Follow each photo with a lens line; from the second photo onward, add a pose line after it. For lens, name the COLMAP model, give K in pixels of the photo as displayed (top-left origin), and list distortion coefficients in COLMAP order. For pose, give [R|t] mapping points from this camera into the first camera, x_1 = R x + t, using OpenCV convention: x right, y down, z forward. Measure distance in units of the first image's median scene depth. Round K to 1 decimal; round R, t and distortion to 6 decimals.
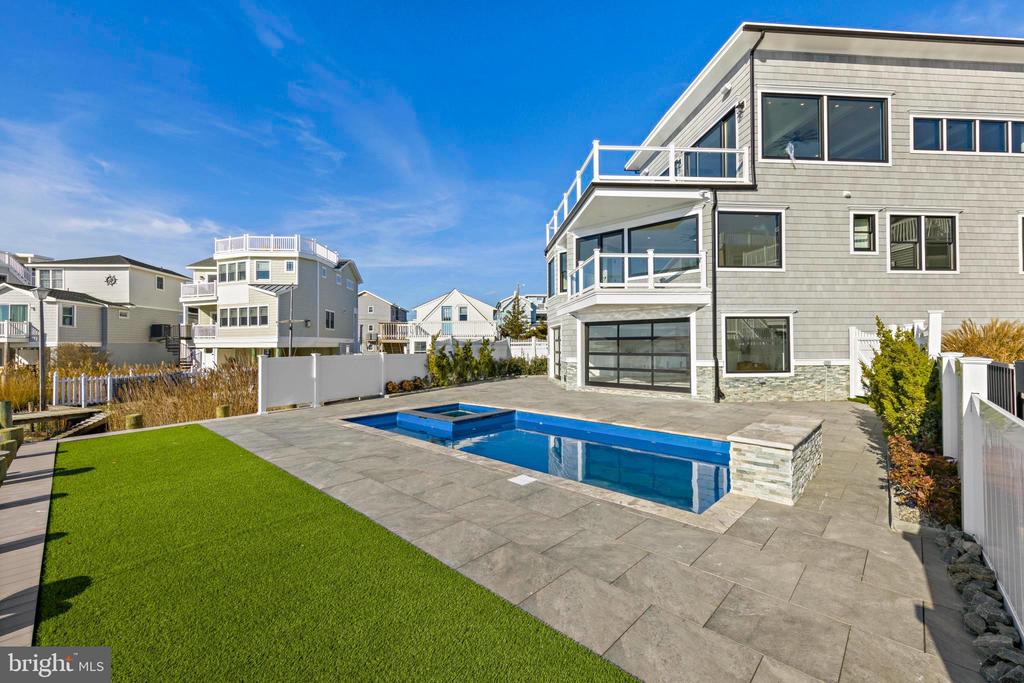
lens RADIAL K [[415.1, 0, 512.0], [0, 415.1, 341.5], [0, 0, 1]] dist [0.001998, 0.000104]
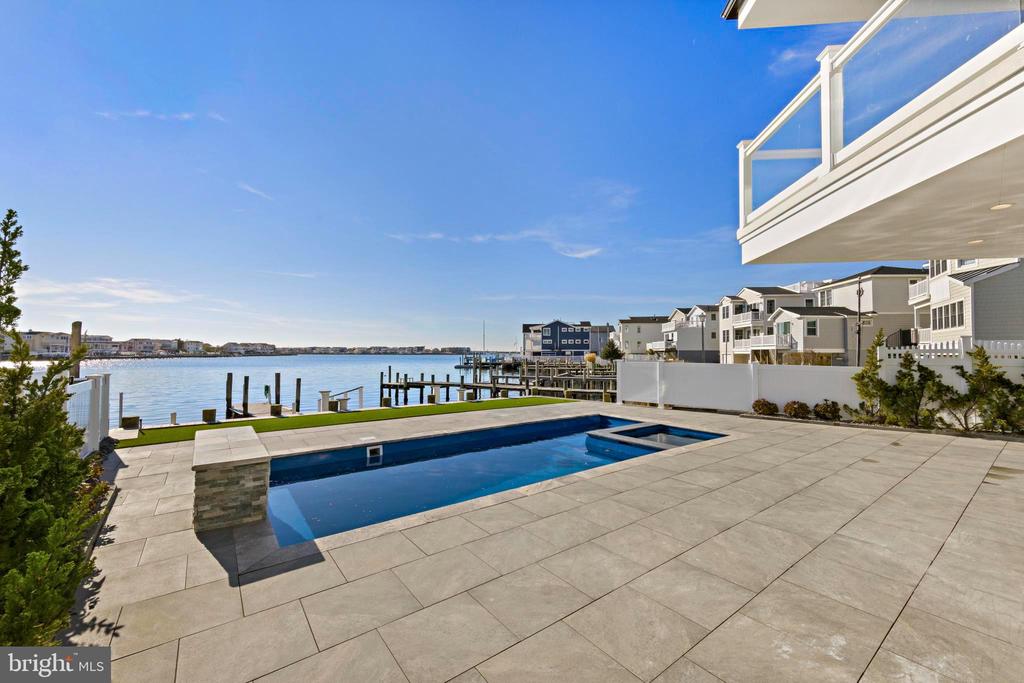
lens RADIAL K [[407.0, 0, 512.0], [0, 407.0, 341.5], [0, 0, 1]] dist [0.001634, 0.000074]
pose [[-0.165165, -0.021137, -0.986040, 0.665954], [0.006758, 0.999723, -0.022562, 0.000174], [0.986243, -0.010390, -0.164976, 0.773668]]
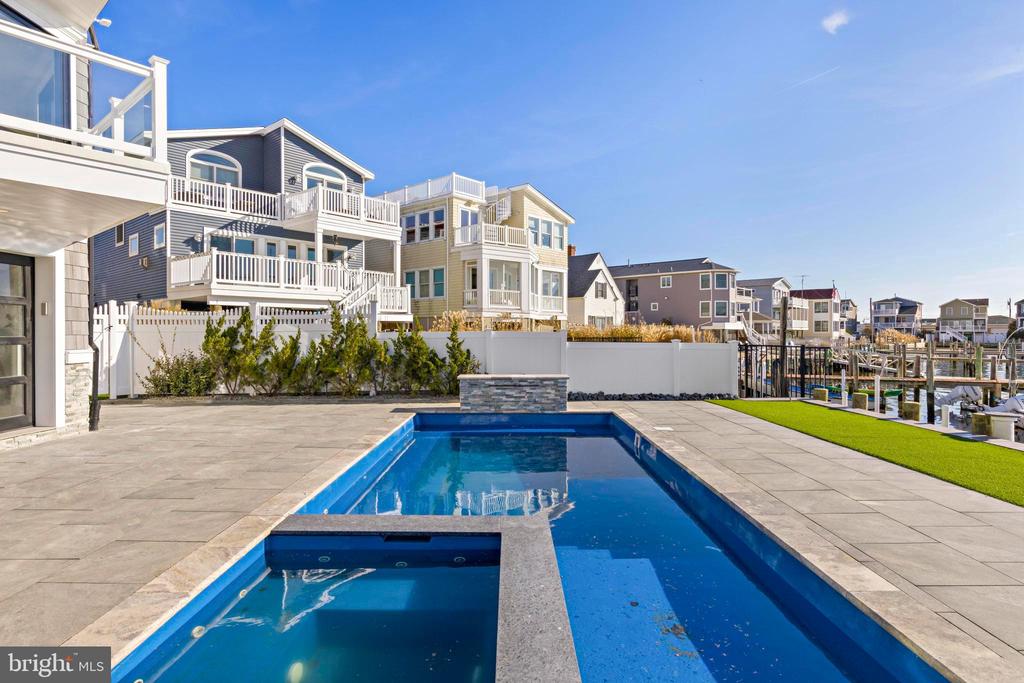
lens RADIAL K [[560.0, 0, 519.1], [0, 560.0, 334.4], [0, 0, 1]] dist [0.001455, 0.000864]
pose [[-0.698825, 0.005985, 0.715267, -0.375746], [-0.001192, 0.999954, -0.009531, 0.031288], [-0.715291, -0.007513, -0.698786, 1.076439]]
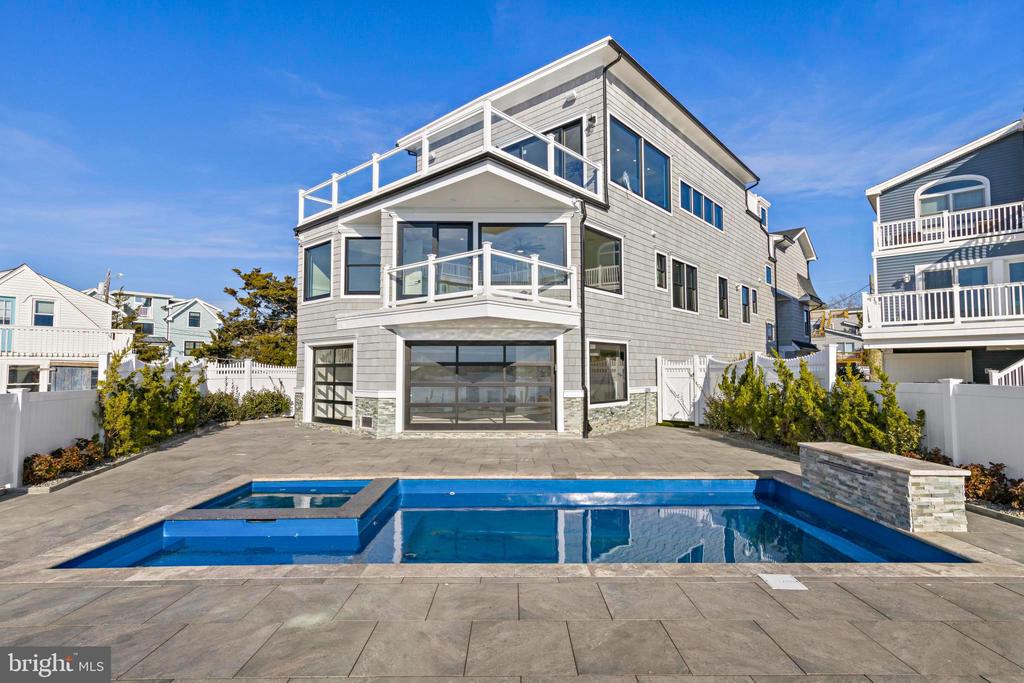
lens RADIAL K [[510.4, 0, 510.0], [0, 510.4, 341.3], [0, 0, 1]] dist [0.005043, 0.000485]
pose [[0.724528, 0.044553, 0.687804, -0.368114], [-0.007685, 0.998369, -0.056575, 0.004158], [-0.689203, 0.035704, 0.723688, 0.307777]]
